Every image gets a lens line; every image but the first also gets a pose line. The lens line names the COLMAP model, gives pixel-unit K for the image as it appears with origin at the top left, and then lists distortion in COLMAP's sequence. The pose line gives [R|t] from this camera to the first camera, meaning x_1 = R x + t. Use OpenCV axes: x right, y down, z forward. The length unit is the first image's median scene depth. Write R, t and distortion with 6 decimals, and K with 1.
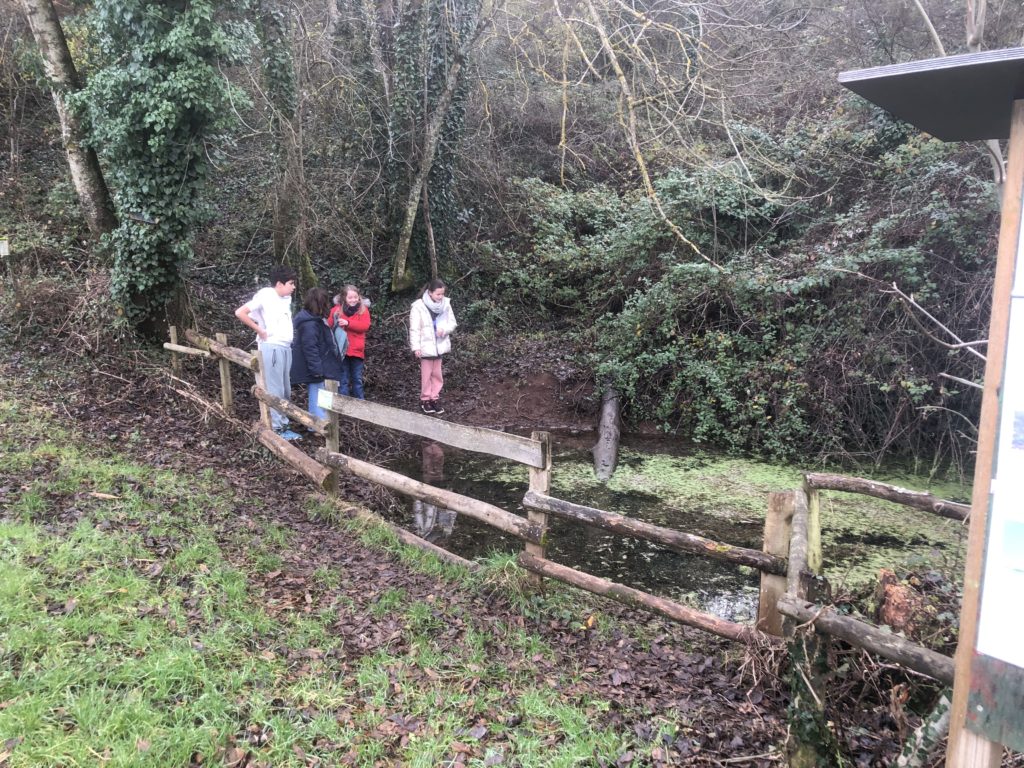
lens RADIAL K [[854.5, 0, 505.1], [0, 854.5, 381.4], [0, 0, 1]] dist [-0.010083, 0.049013]
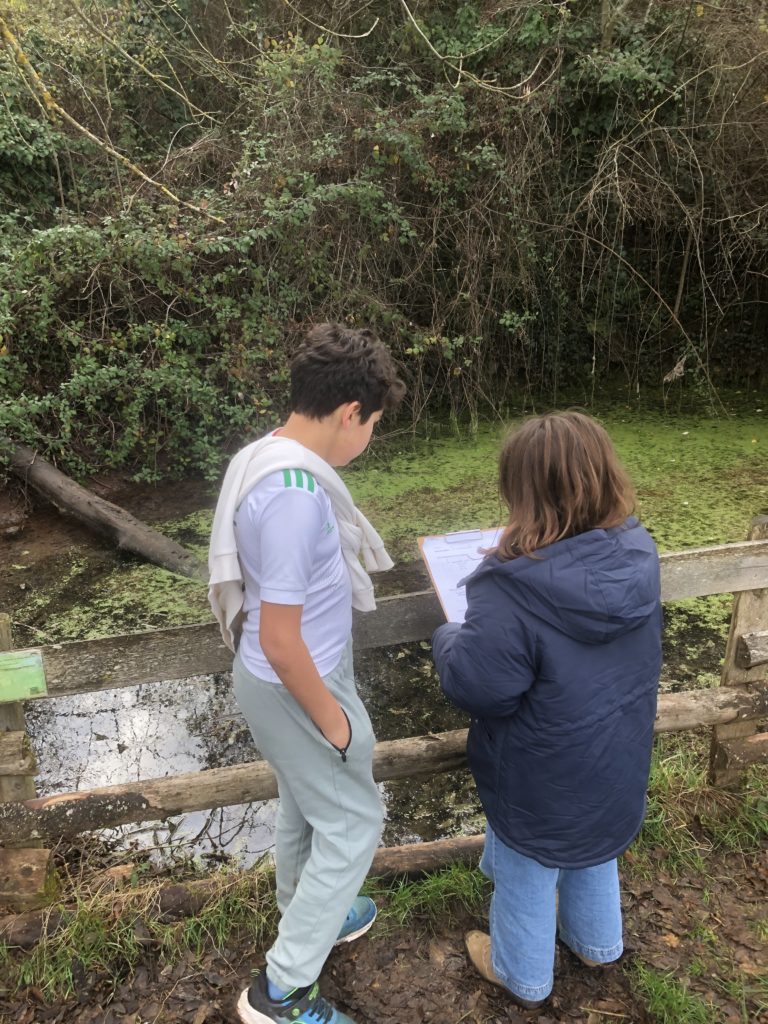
lens RADIAL K [[854.5, 0, 389.5], [0, 854.5, 517.9], [0, 0, 1]] dist [-0.010083, 0.049013]
pose [[0.549757, -0.337719, 0.764011, -0.254995], [0.197547, 0.941247, 0.273914, -0.067429], [-0.811629, 0.000342, 0.584173, 0.485380]]
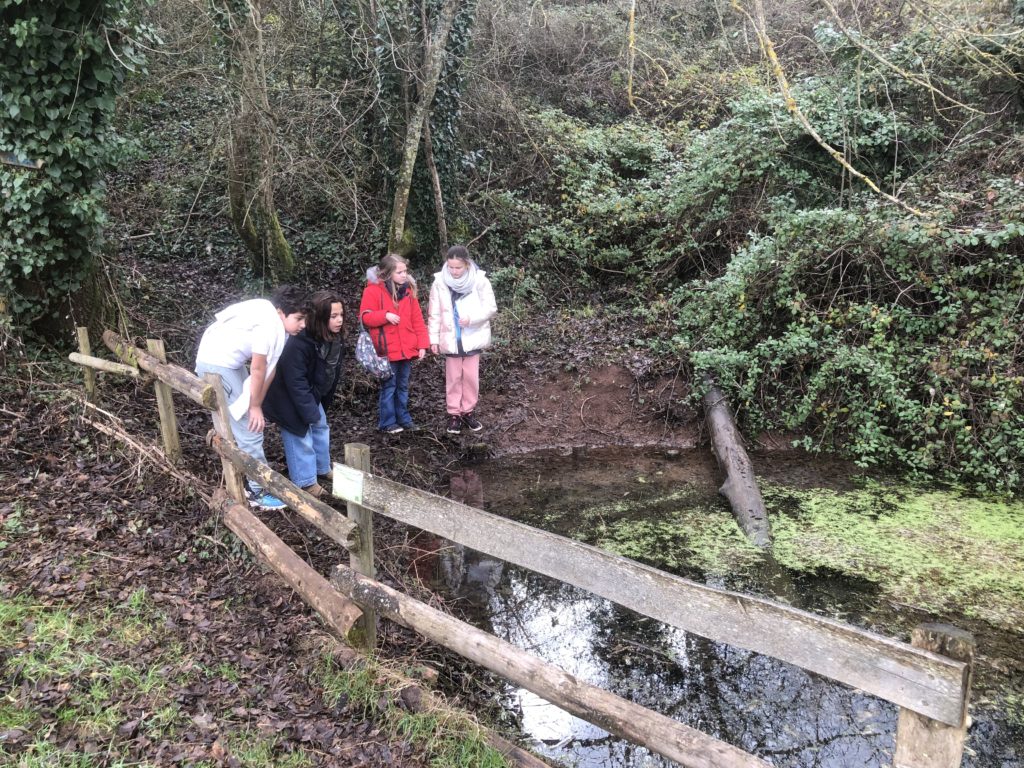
lens RADIAL K [[854.5, 0, 510.9], [0, 854.5, 385.0], [0, 0, 1]] dist [-0.010083, 0.049013]
pose [[0.998217, -0.039326, 0.044906, -0.093084], [0.036876, 0.997853, 0.054128, -0.045281], [-0.046939, -0.052376, 0.997524, 0.335751]]
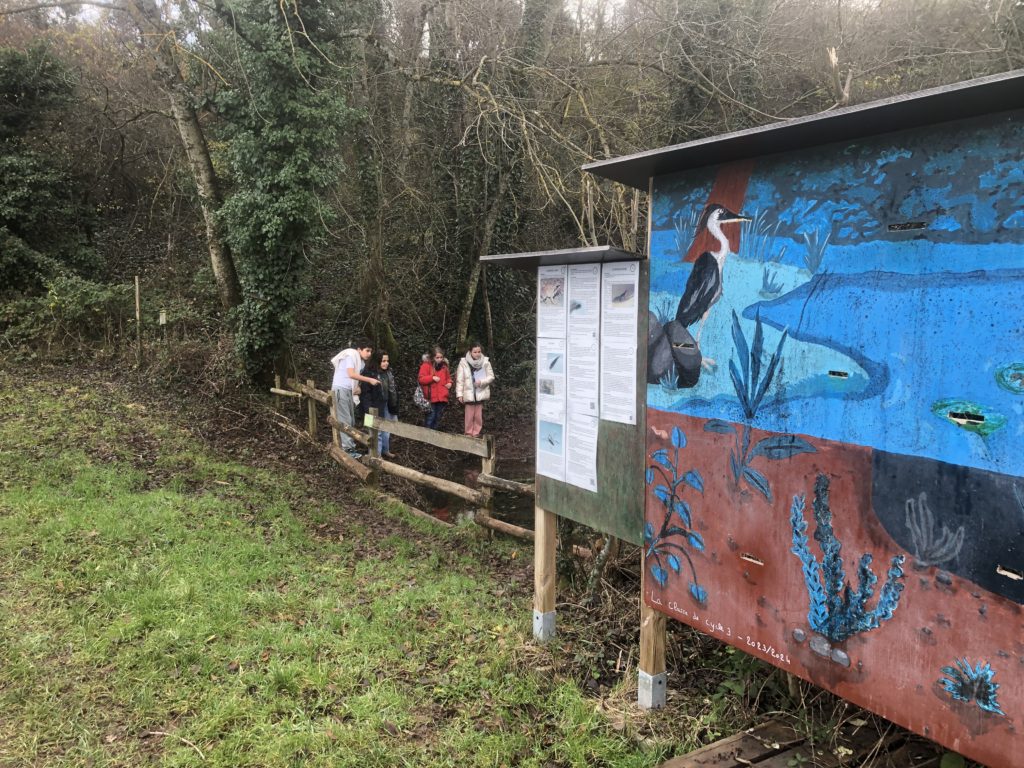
lens RADIAL K [[854.5, 0, 523.1], [0, 854.5, 386.9], [0, 0, 1]] dist [-0.010083, 0.049013]
pose [[0.993605, 0.010171, -0.112454, 0.153399], [-0.018578, 0.997088, -0.073961, 0.047209], [0.111374, 0.075577, 0.990901, -0.302472]]
